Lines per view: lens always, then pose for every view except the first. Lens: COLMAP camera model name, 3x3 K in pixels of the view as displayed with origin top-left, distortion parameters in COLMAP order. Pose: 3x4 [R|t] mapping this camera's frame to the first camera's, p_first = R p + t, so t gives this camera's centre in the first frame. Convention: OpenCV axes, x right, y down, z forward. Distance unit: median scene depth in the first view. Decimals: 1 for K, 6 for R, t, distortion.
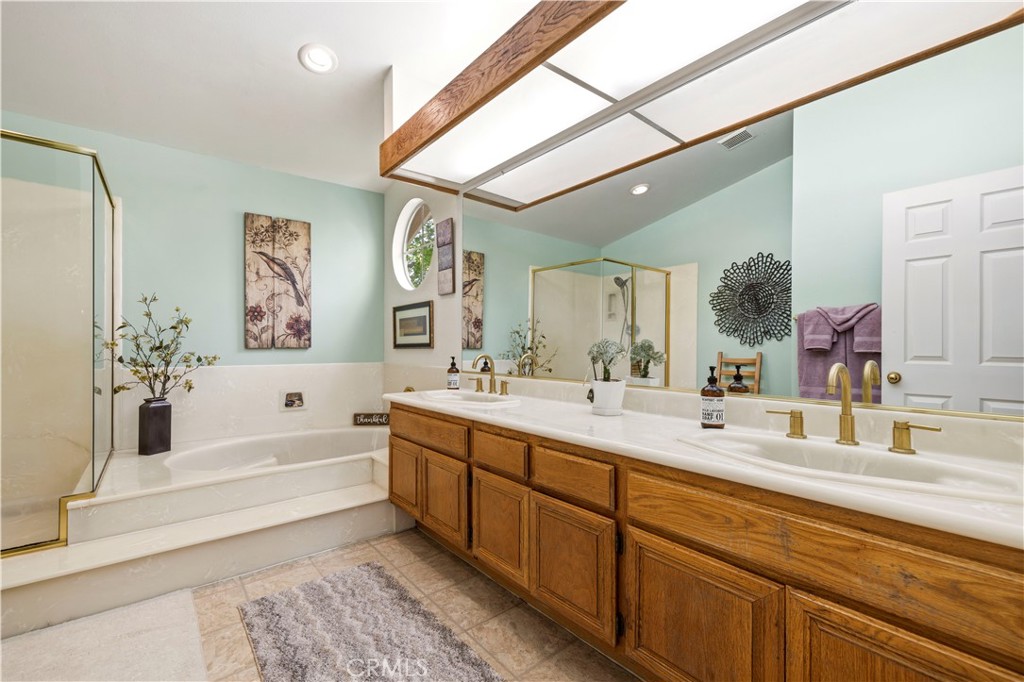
lens RADIAL K [[429.3, 0, 506.8], [0, 429.3, 345.5], [0, 0, 1]] dist [0.000767, 0.000143]
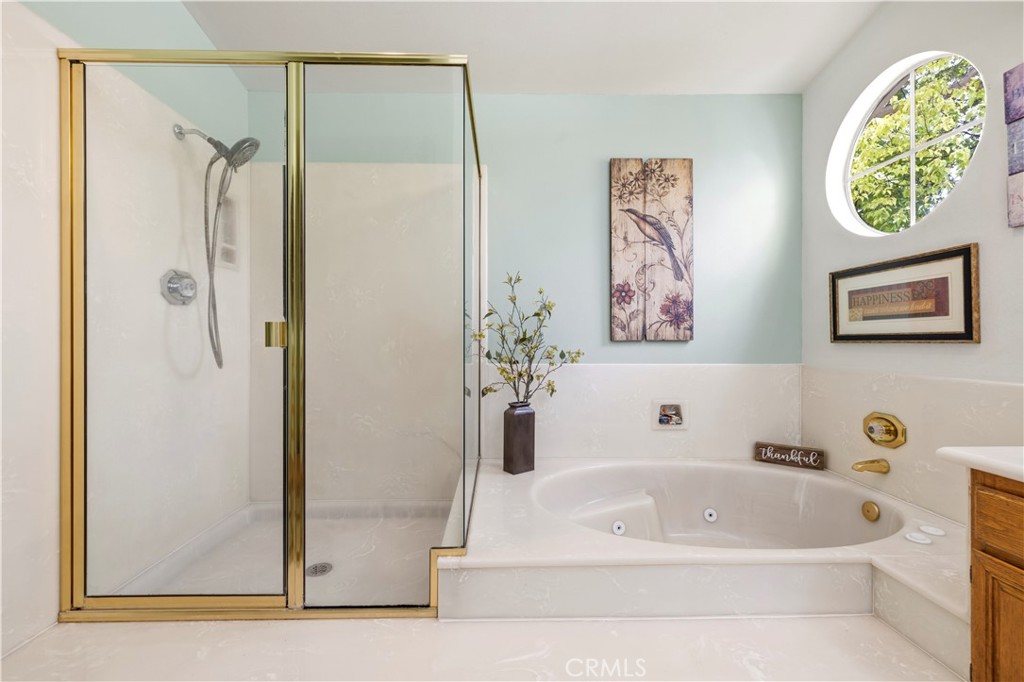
lens RADIAL K [[429.3, 0, 509.4], [0, 429.3, 338.9], [0, 0, 1]] dist [0.000767, 0.000143]
pose [[0.791202, 0.002005, -0.611552, -0.292439], [0.000069, 0.999994, 0.003367, 0.000590], [0.611555, -0.002707, 0.791197, 0.302278]]
